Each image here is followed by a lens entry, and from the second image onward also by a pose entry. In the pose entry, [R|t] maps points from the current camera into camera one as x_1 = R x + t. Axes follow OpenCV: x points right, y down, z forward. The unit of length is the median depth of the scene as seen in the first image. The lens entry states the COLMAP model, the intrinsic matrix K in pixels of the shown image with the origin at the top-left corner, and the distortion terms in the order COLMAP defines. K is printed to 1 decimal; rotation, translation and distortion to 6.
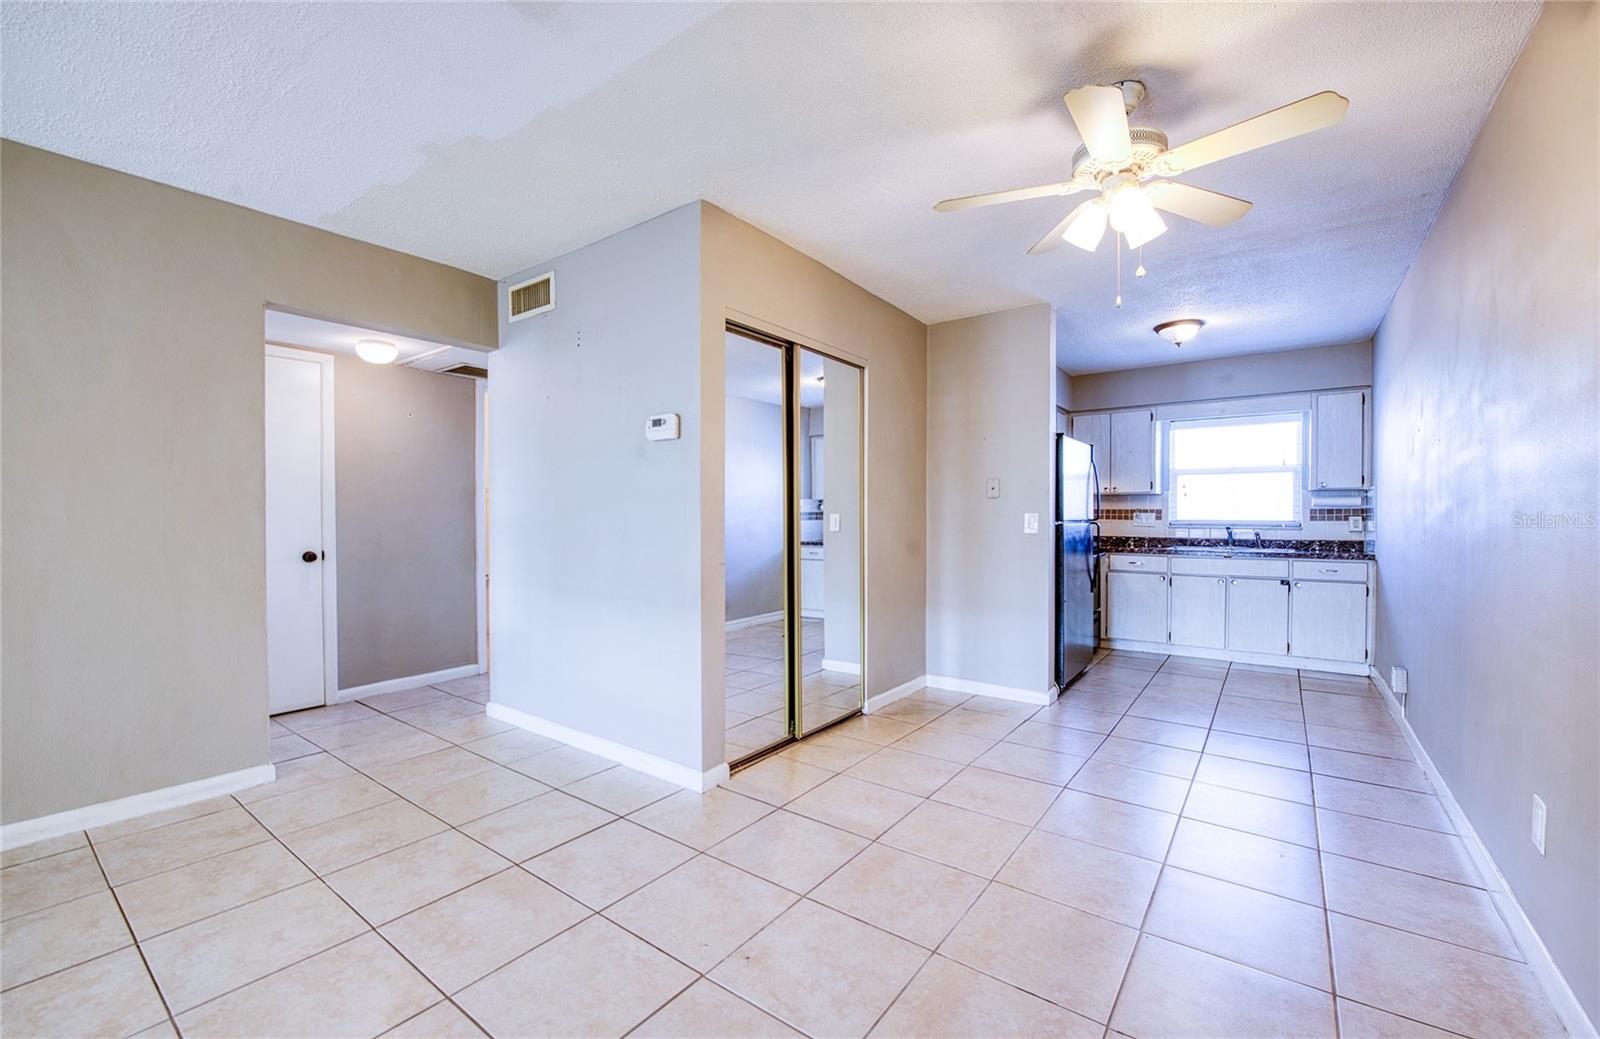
lens RADIAL K [[653.1, 0, 776.9], [0, 653.1, 524.7], [0, 0, 1]] dist [-0.002666, -0.007764]
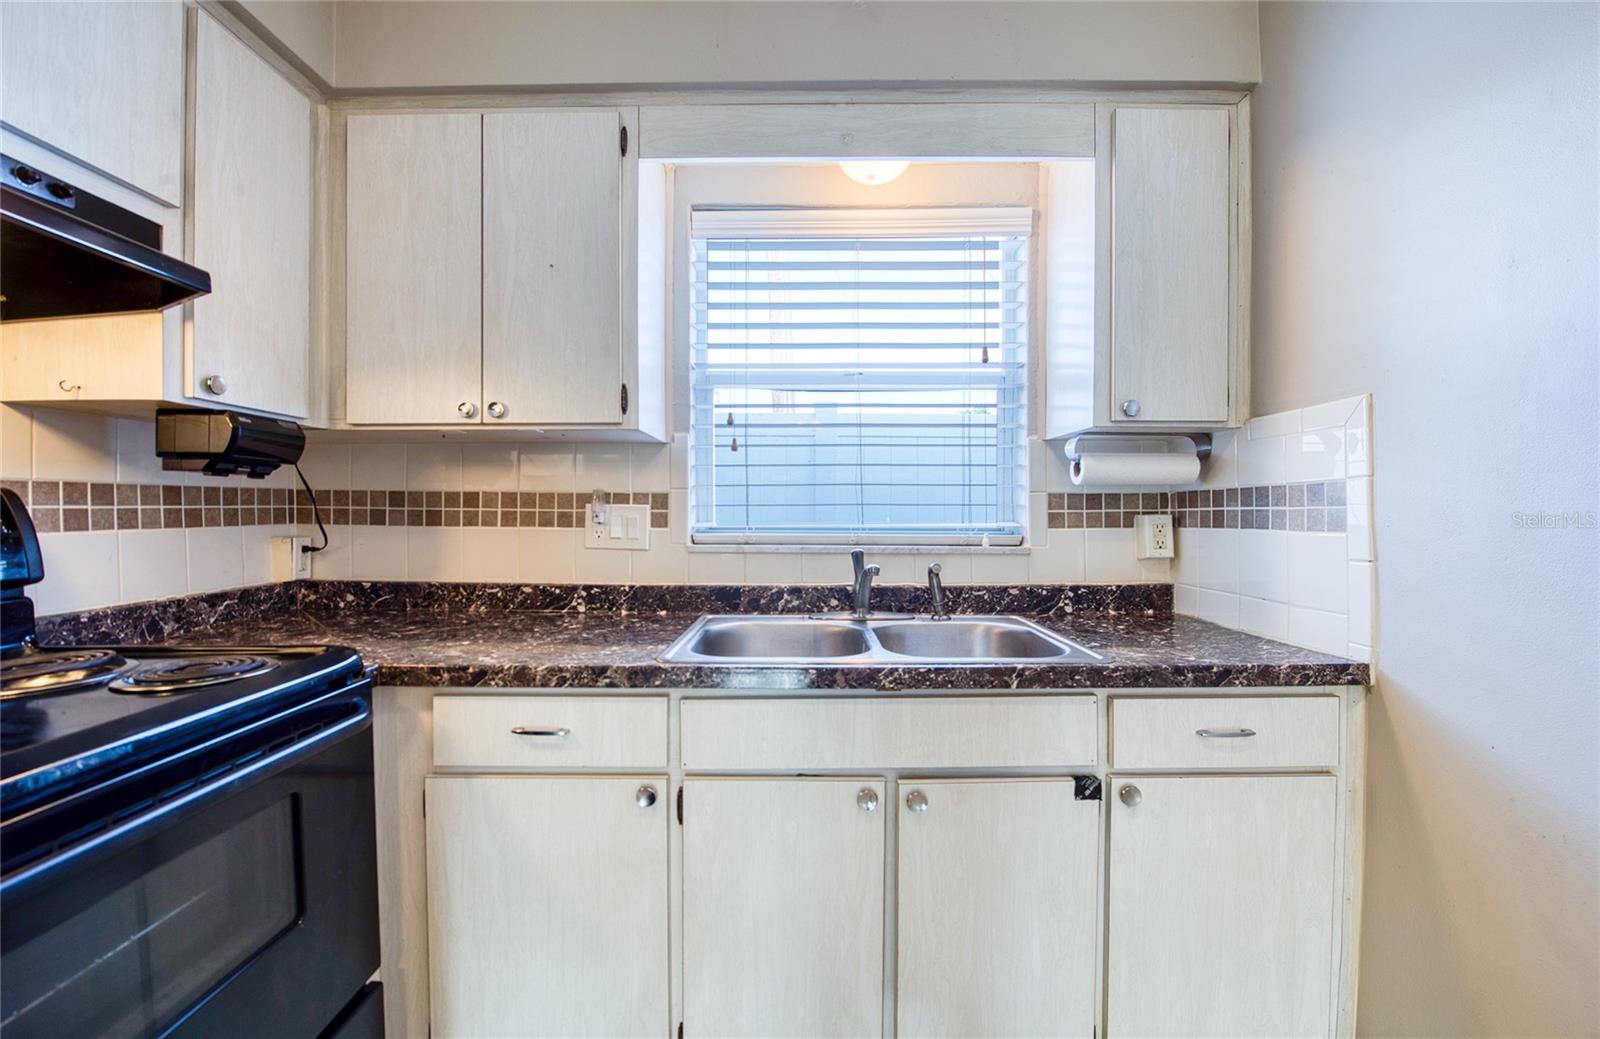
lens RADIAL K [[750.2, 0, 800.0], [0, 750.2, 519.5], [0, 0, 1]] dist [-0.001694, -0.000191]
pose [[0.797674, -0.005371, 0.603065, 0.509118], [0.008298, 0.999963, -0.002070, -0.011516], [-0.603031, 0.006655, 0.797690, 0.812820]]
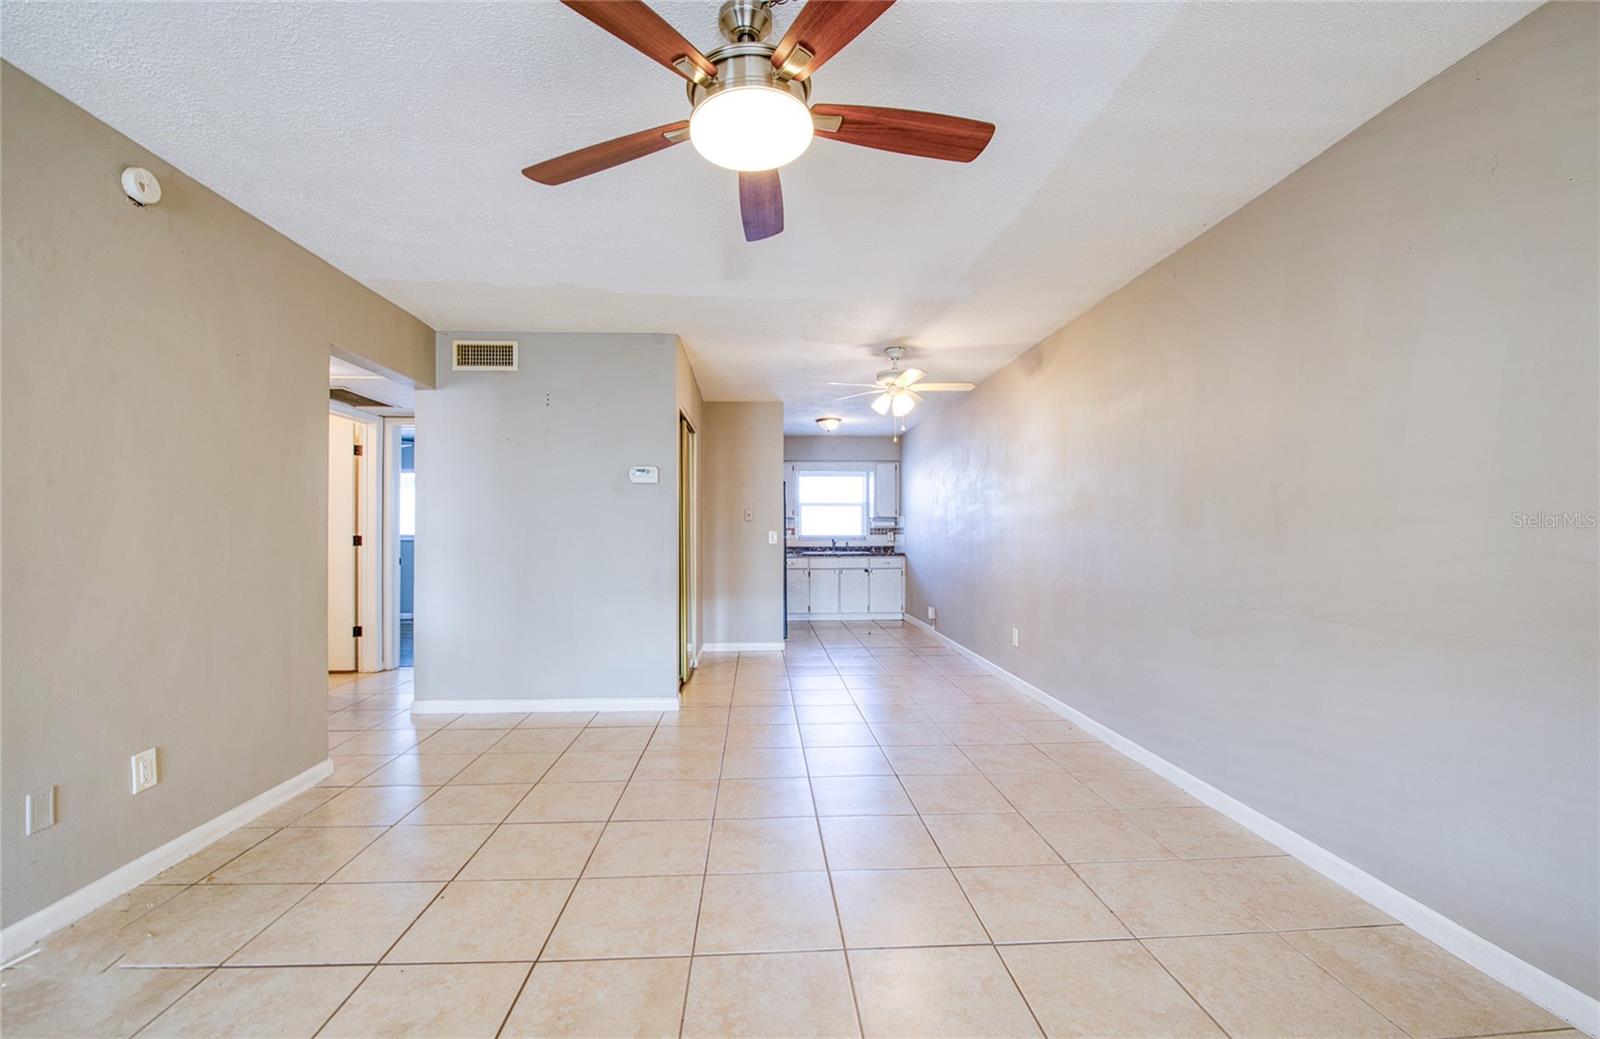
lens RADIAL K [[636.0, 0, 810.7], [0, 636.0, 525.6], [0, 0, 1]] dist [-0.001682, -0.006733]
pose [[0.753696, 0.004005, 0.657210, -0.434979], [0.012315, 0.999720, -0.020215, 0.001157], [-0.657107, 0.023329, 0.753436, -0.180583]]
